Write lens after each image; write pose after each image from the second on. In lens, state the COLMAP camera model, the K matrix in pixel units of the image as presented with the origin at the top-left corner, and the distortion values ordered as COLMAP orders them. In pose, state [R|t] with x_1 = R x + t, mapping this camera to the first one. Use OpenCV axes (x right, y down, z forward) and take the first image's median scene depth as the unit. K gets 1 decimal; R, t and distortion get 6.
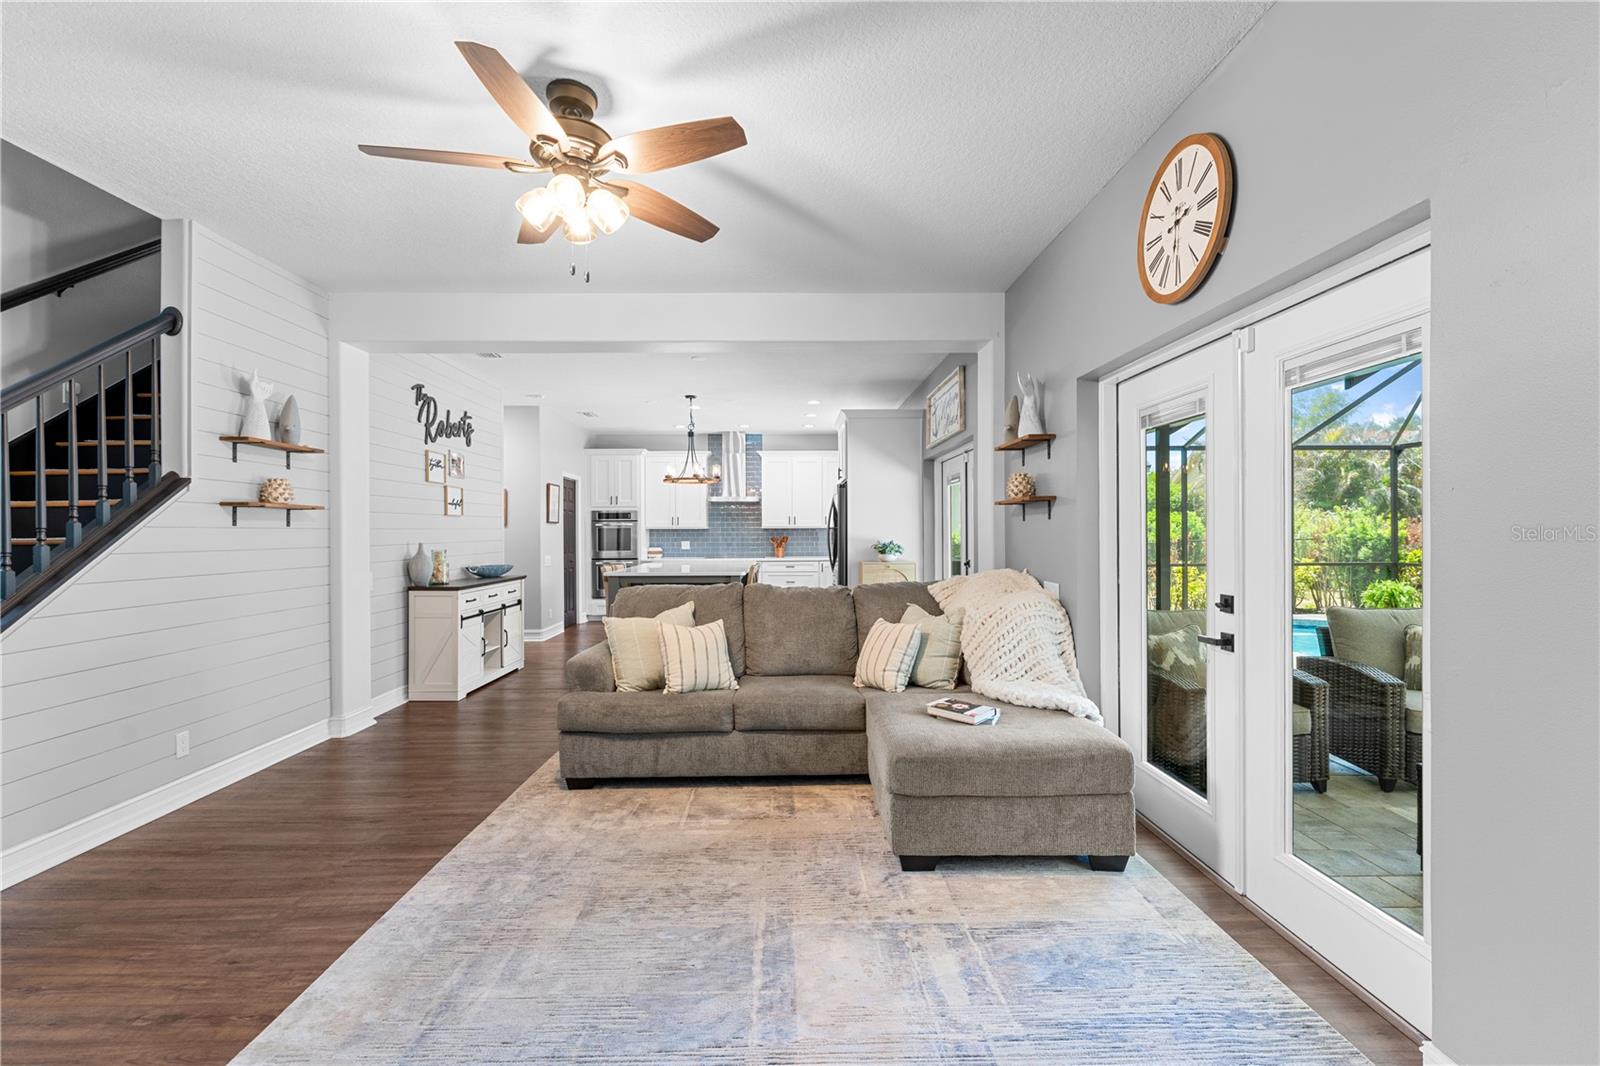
lens RADIAL K [[707.2, 0, 800.0], [0, 707.2, 533.0], [0, 0, 1]] dist [-0.000362, -0.000328]
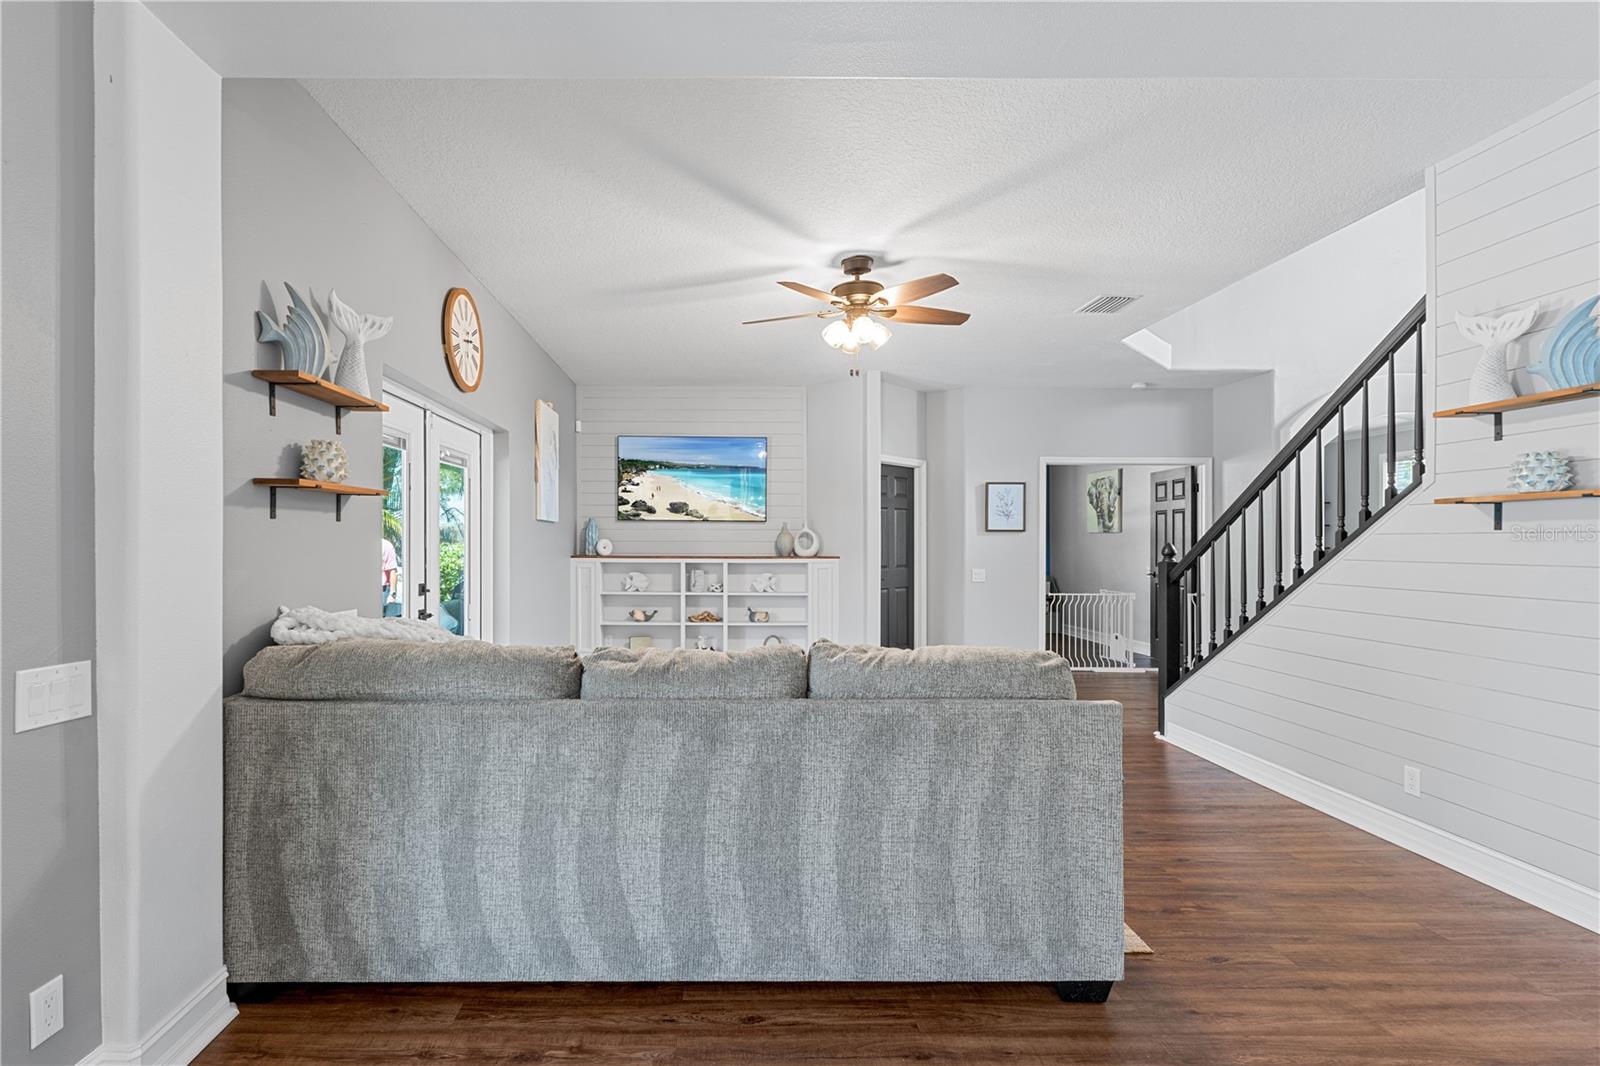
lens RADIAL K [[736.9, 0, 721.2], [0, 736.9, 537.3], [0, 0, 1]] dist [-0.001041, -0.000183]
pose [[-0.999743, 0.001185, 0.022626, -0.041870], [0.001064, 0.999985, -0.005356, -0.000184], [-0.022632, -0.005330, -0.999730, 1.883462]]
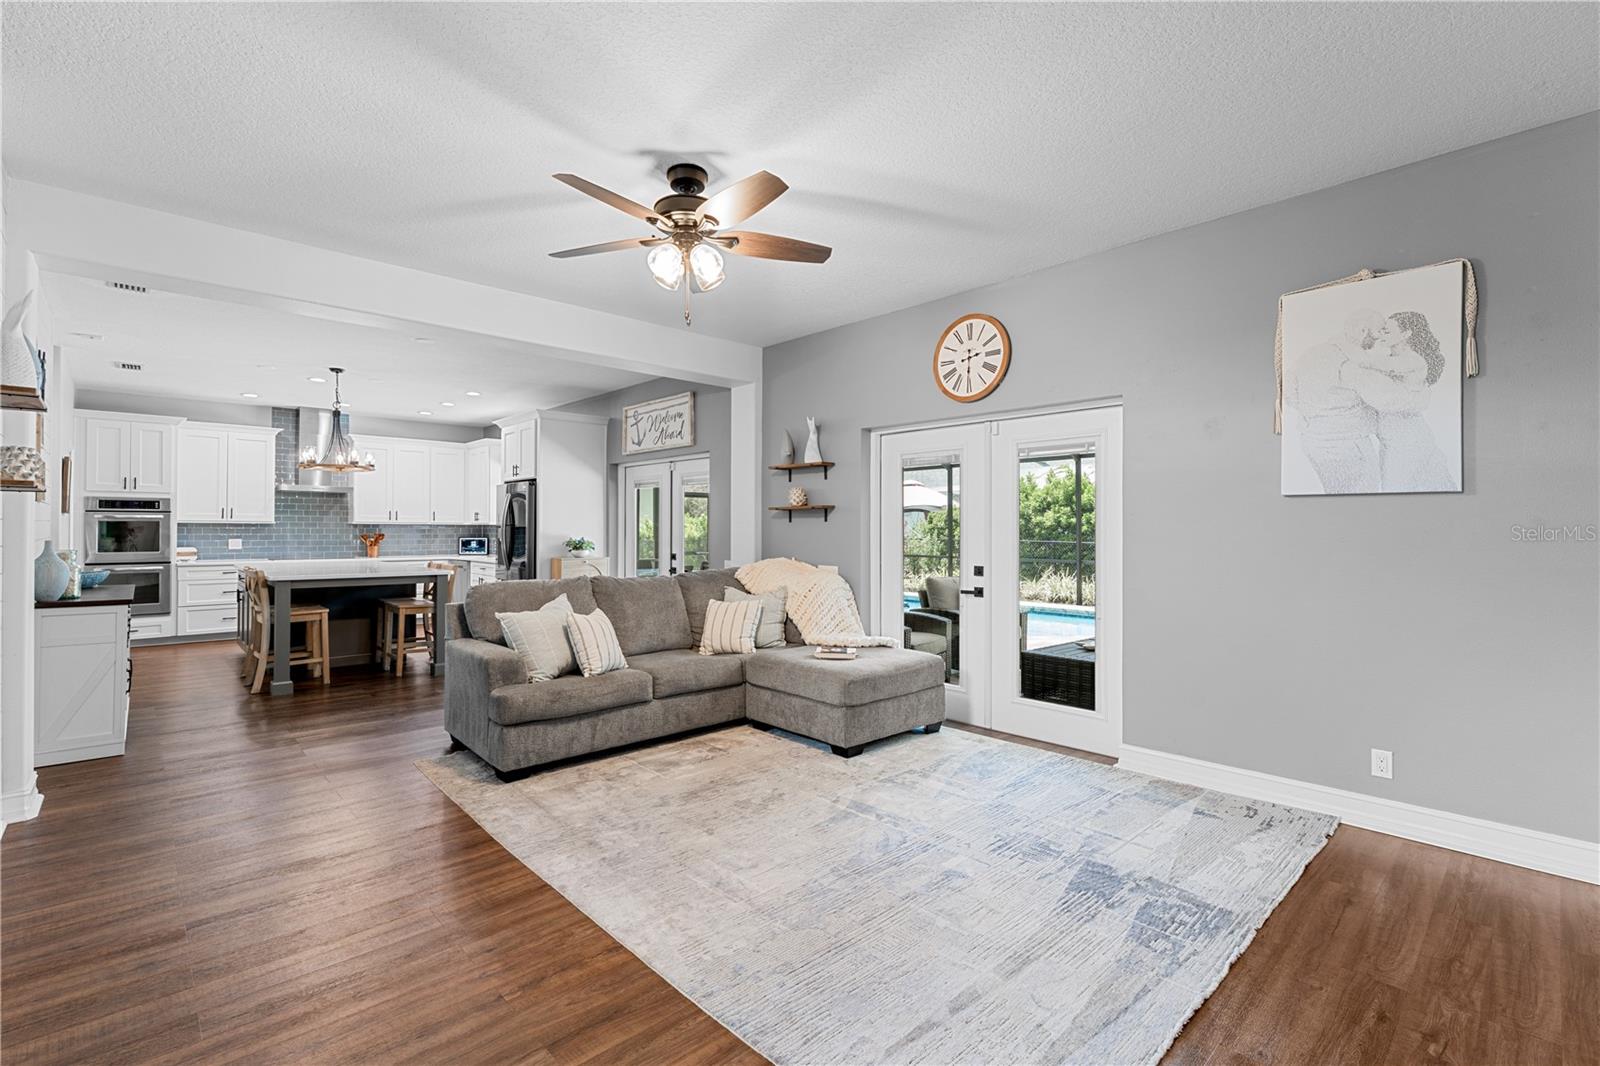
lens RADIAL K [[714.5, 0, 795.3], [0, 714.5, 524.0], [0, 0, 1]] dist [-0.002671, -0.000897]
pose [[0.744804, 0.012380, 0.667169, -0.719559], [-0.005687, 0.999909, -0.012205, 0.003695], [-0.667259, 0.005296, 0.744807, -0.036002]]
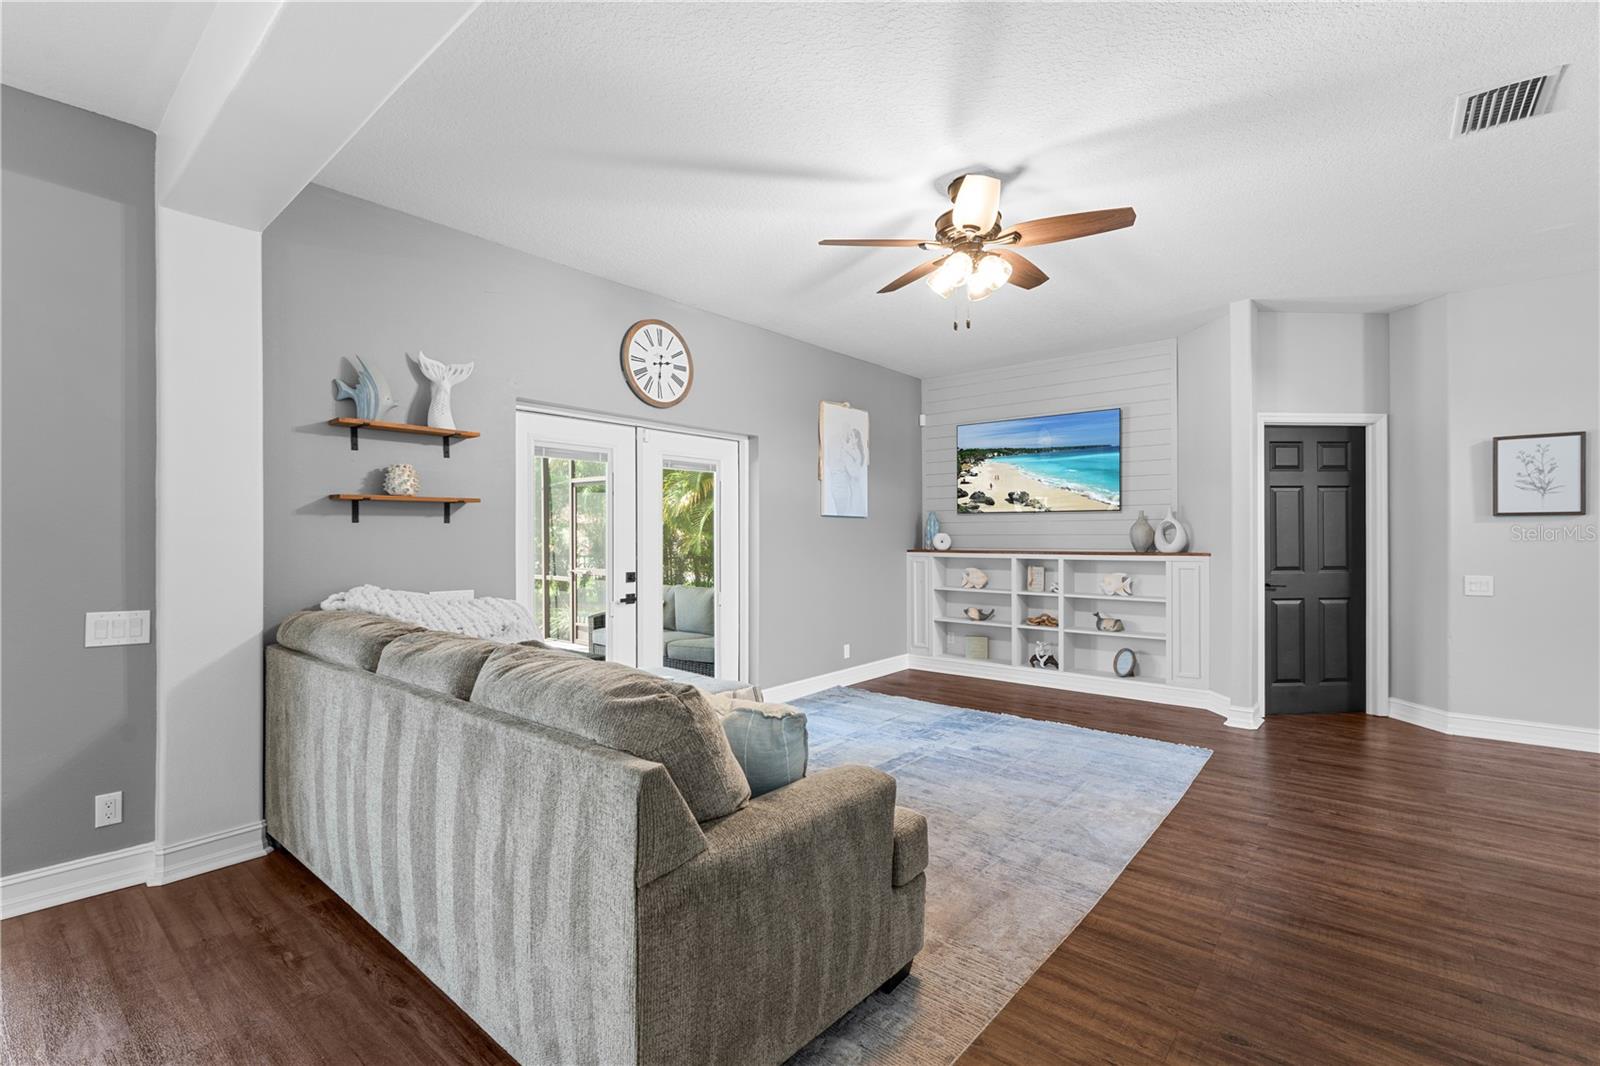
lens RADIAL K [[707.2, 0, 800.0], [0, 707.2, 533.0], [0, 0, 1]] dist [-0.000362, -0.000328]
pose [[-0.751987, 0.009594, 0.659108, -0.657381], [0.007444, 0.999954, -0.006062, 0.002062], [-0.659136, 0.000348, -0.752024, 1.530512]]
